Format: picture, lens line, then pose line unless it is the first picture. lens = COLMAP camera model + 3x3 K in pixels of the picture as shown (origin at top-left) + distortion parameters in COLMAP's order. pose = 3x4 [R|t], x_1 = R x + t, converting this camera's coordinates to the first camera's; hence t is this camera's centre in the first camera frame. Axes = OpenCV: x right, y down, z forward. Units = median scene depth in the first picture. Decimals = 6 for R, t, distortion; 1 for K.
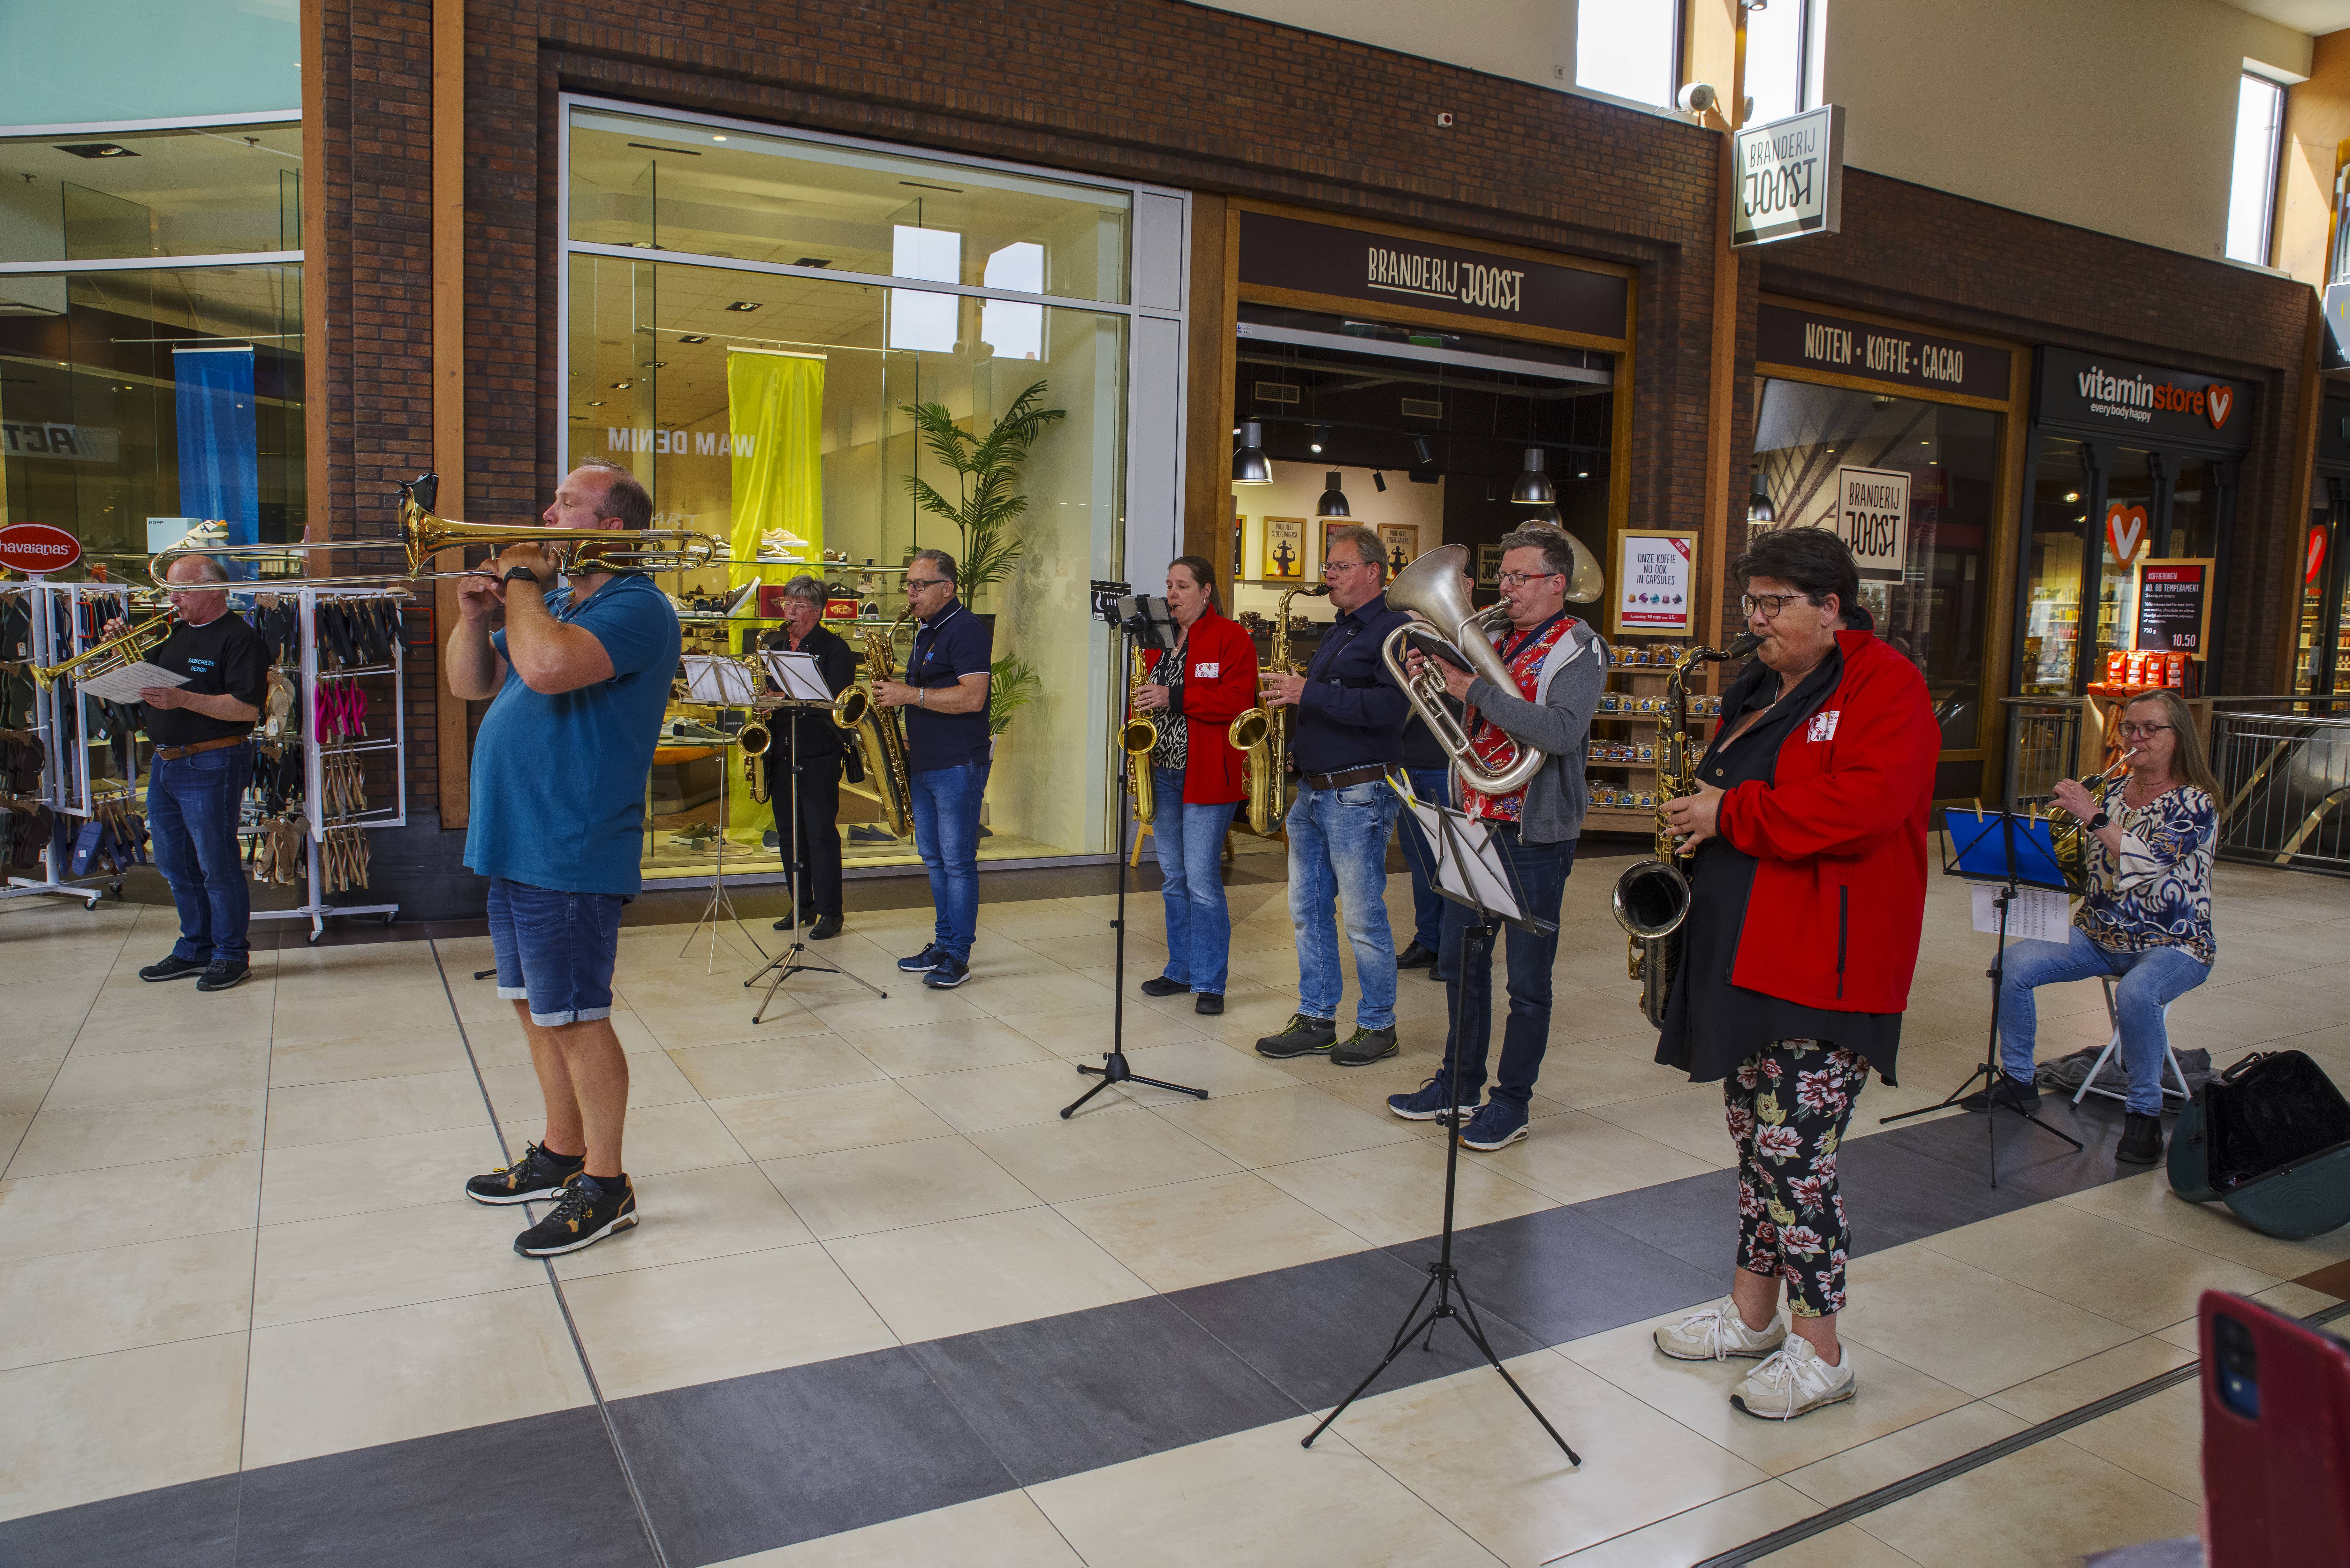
lens RADIAL K [[1607.5, 0, 1175.0], [0, 1607.5, 784.0], [0, 0, 1]] dist [-0.124830, 0.086929]
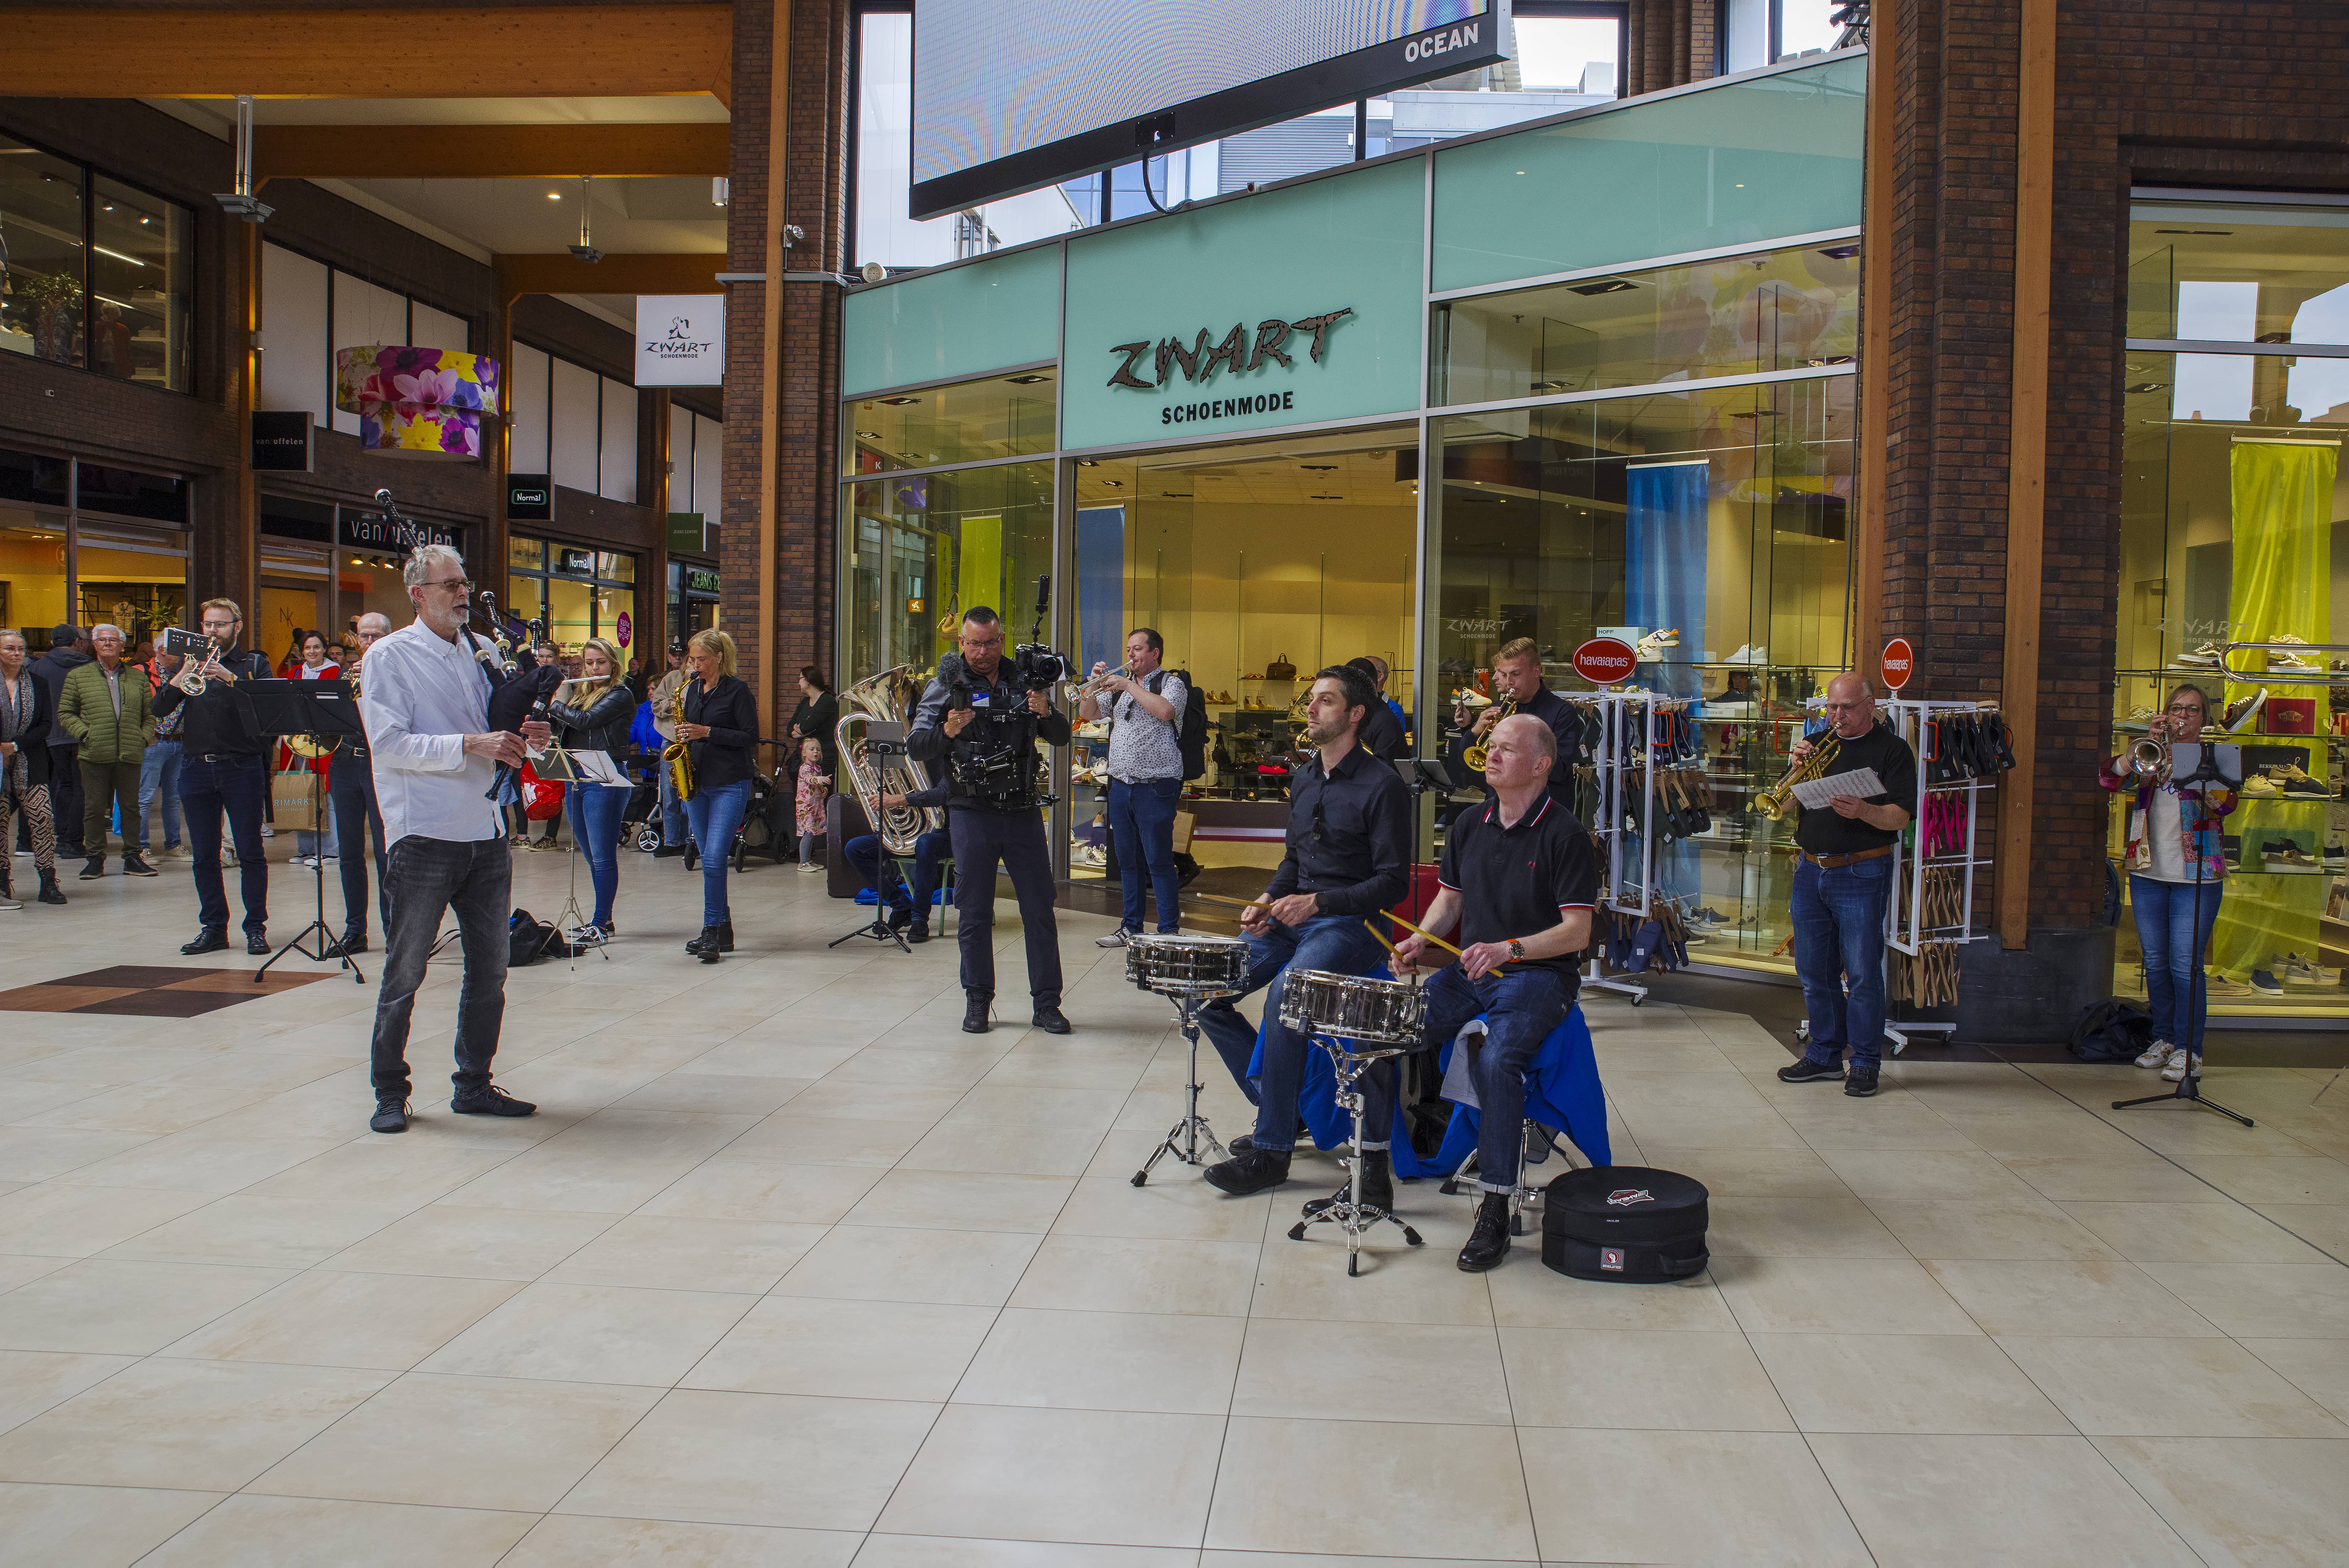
lens RADIAL K [[1804.5, 0, 1307.4], [0, 1804.5, 789.2], [0, 0, 1]] dist [-0.135539, 0.101004]
pose [[0.855269, 0.022006, -0.517717, -0.228888], [-0.056057, 0.997164, -0.050220, 0.007868], [0.515144, 0.071973, 0.854076, -0.135880]]
